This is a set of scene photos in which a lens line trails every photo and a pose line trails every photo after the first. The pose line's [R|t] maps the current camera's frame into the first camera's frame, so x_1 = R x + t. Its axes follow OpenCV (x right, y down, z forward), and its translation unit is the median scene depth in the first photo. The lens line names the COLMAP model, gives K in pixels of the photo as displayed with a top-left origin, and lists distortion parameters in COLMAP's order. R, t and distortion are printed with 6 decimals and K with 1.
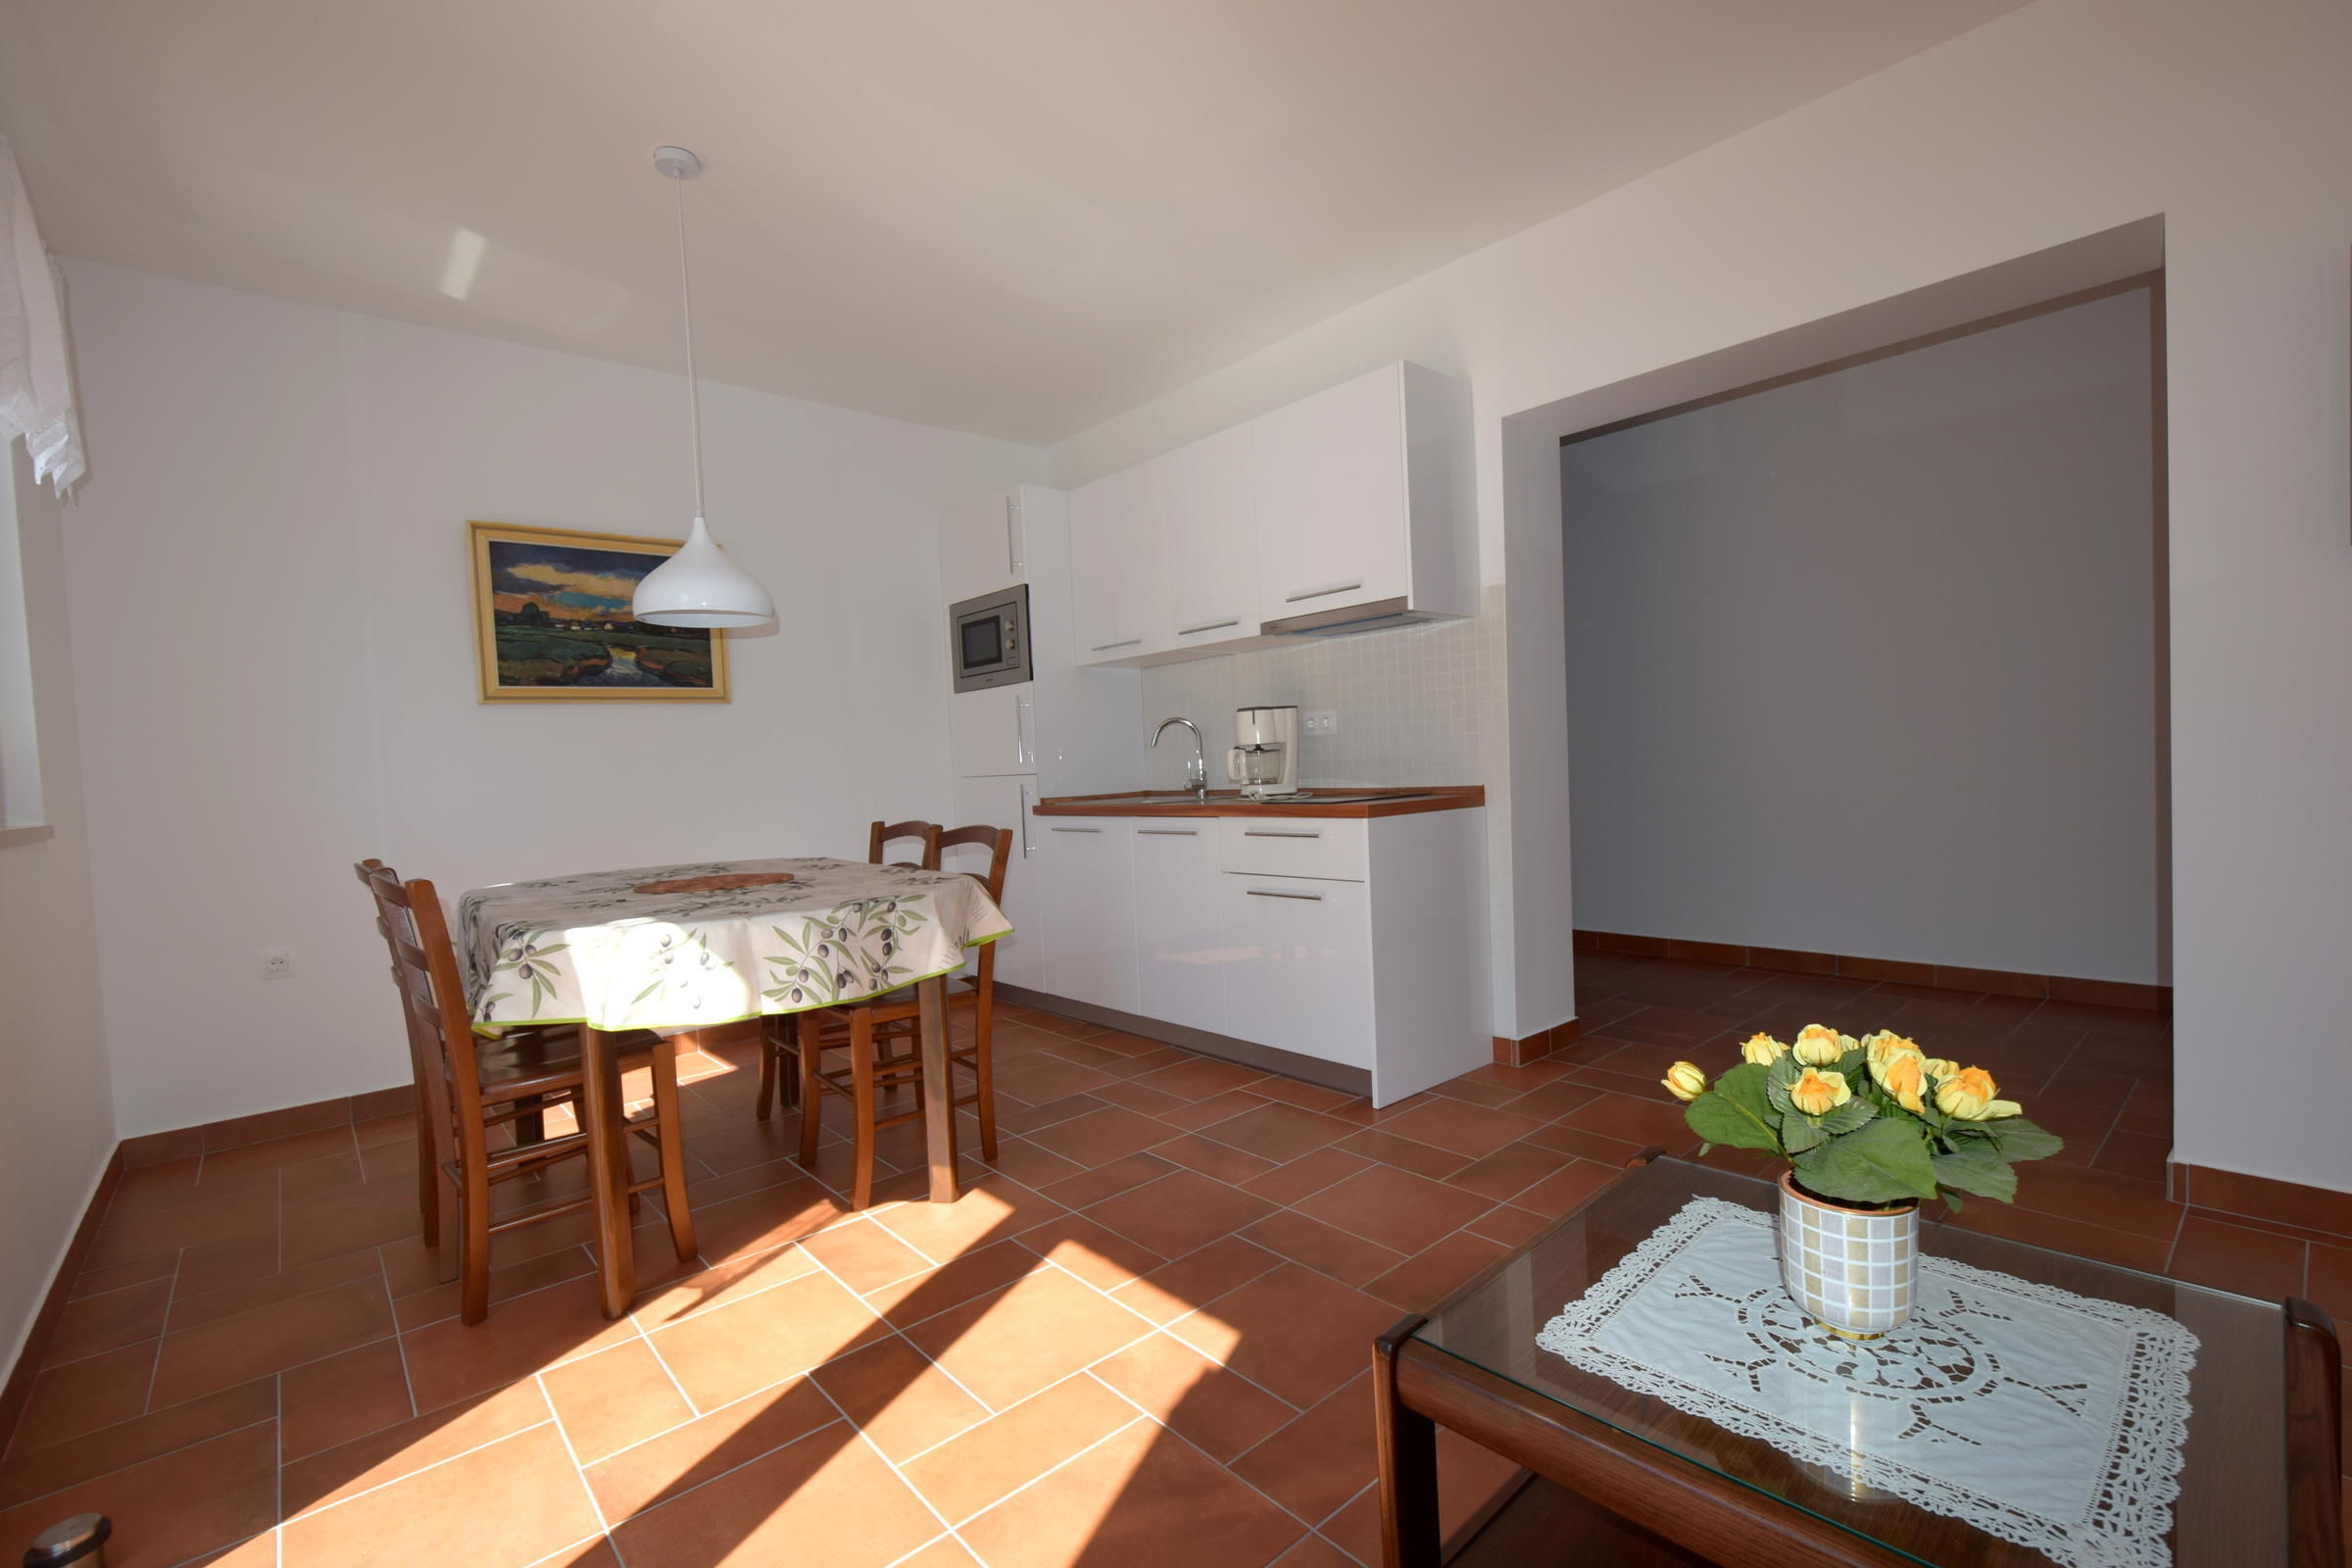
lens RADIAL K [[1024.6, 0, 1179.3], [0, 1024.6, 796.5], [0, 0, 1]] dist [-0.001301, -0.002151]
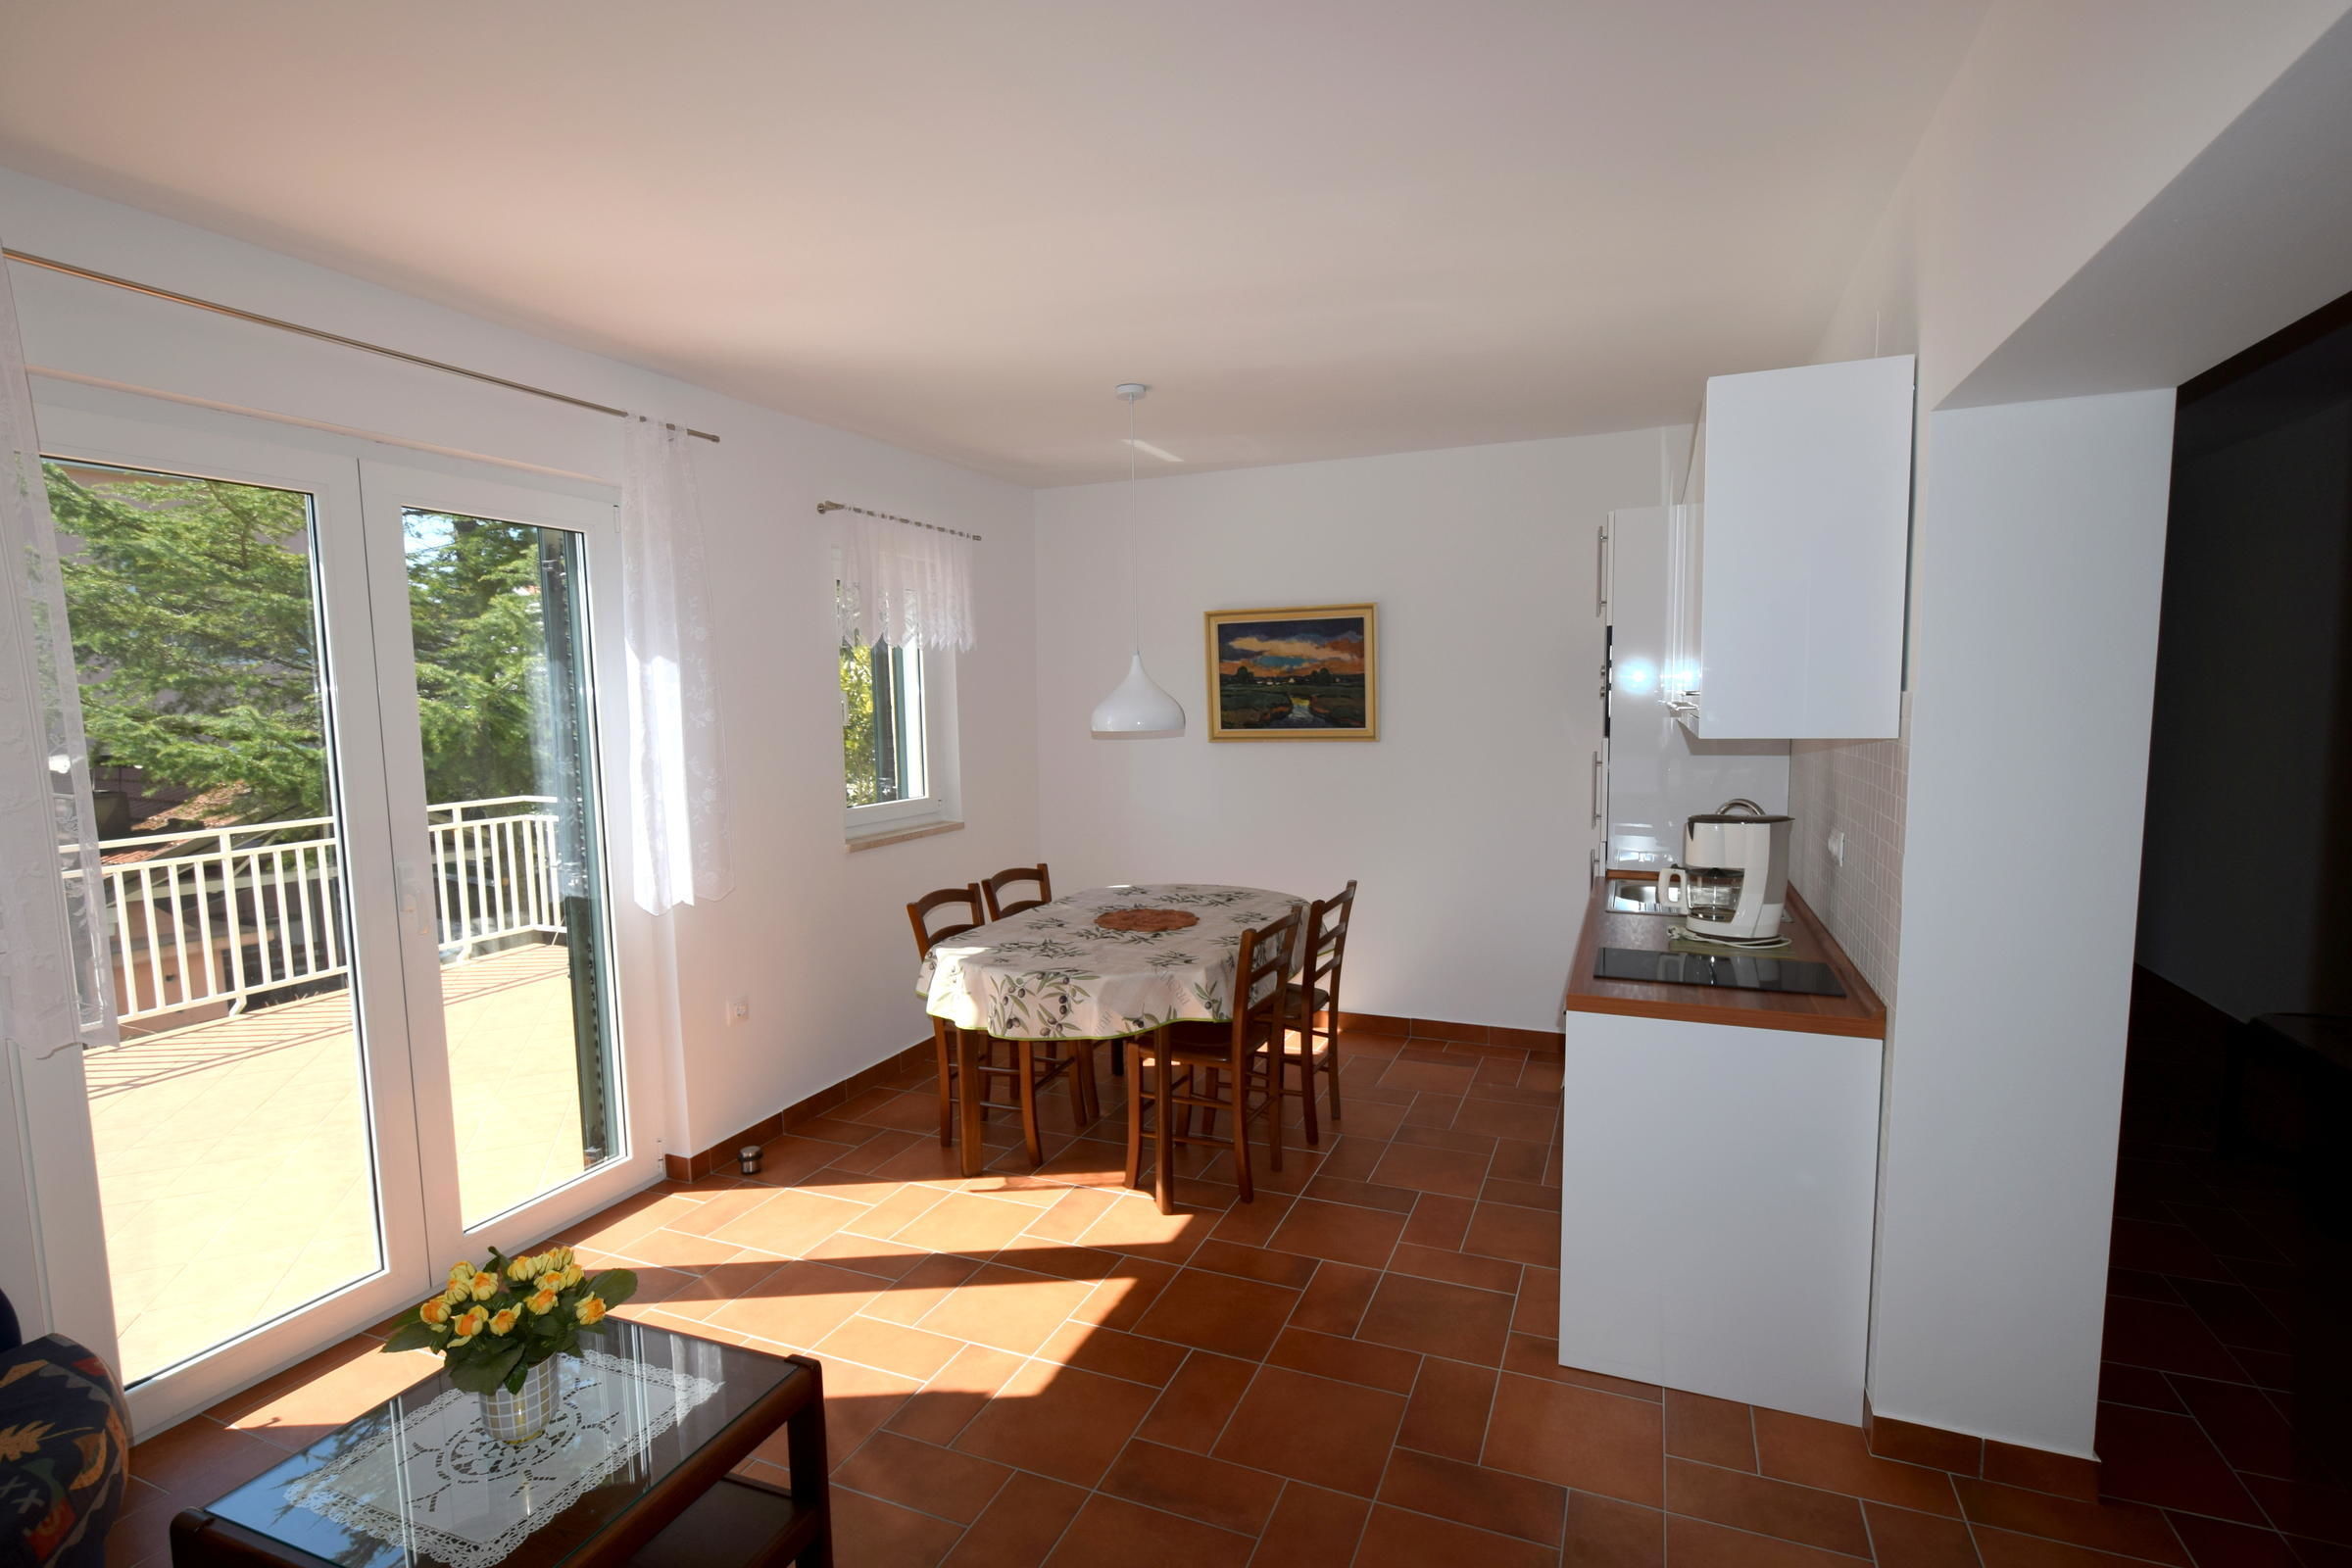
lens RADIAL K [[1107.5, 0, 1187.2], [0, 1107.5, 794.6], [0, 0, 1]] dist [-0.002638, -0.000156]
pose [[0.436396, 0.118878, -0.891867, 1.049351], [-0.032655, 0.992673, 0.116336, -0.307808], [0.899162, -0.021645, 0.437080, 0.487321]]
